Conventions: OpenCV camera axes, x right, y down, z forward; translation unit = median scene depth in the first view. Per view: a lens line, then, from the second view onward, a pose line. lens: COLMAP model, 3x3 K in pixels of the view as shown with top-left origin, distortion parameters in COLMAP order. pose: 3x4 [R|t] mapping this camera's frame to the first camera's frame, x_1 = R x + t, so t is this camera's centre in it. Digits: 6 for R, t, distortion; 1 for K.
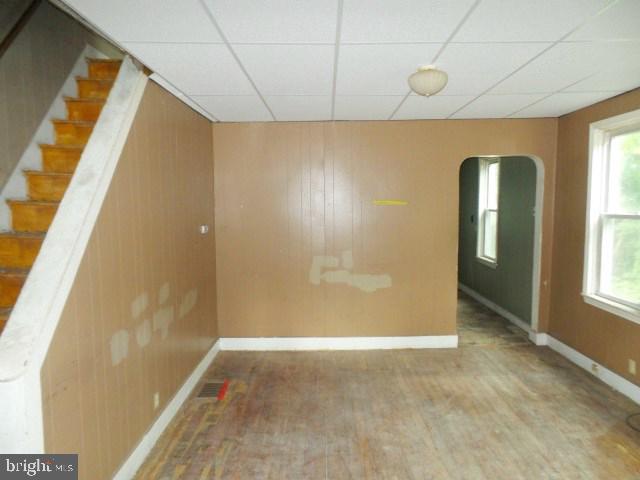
lens RADIAL K [[443.0, 0, 321.5], [0, 443.0, 242.6], [0, 0, 1]] dist [0.002221, 0.001359]
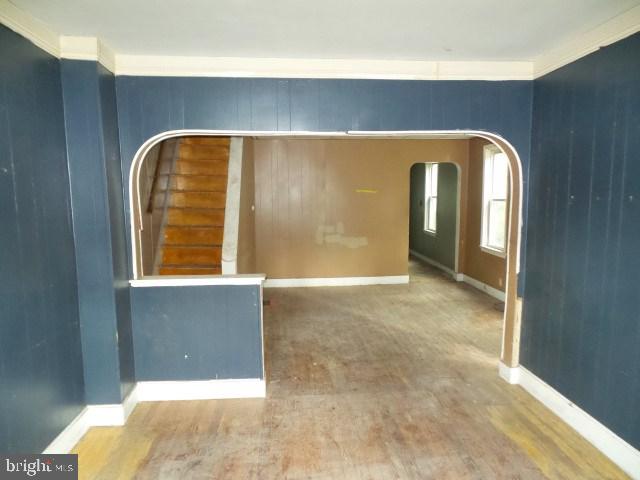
lens RADIAL K [[443.0, 0, 321.5], [0, 443.0, 242.6], [0, 0, 1]] dist [0.002221, 0.001359]
pose [[0.996117, -0.007981, 0.087673, -0.143720], [0.005562, 0.999598, 0.027799, 0.046652], [-0.087860, -0.027203, 0.995761, -0.557745]]
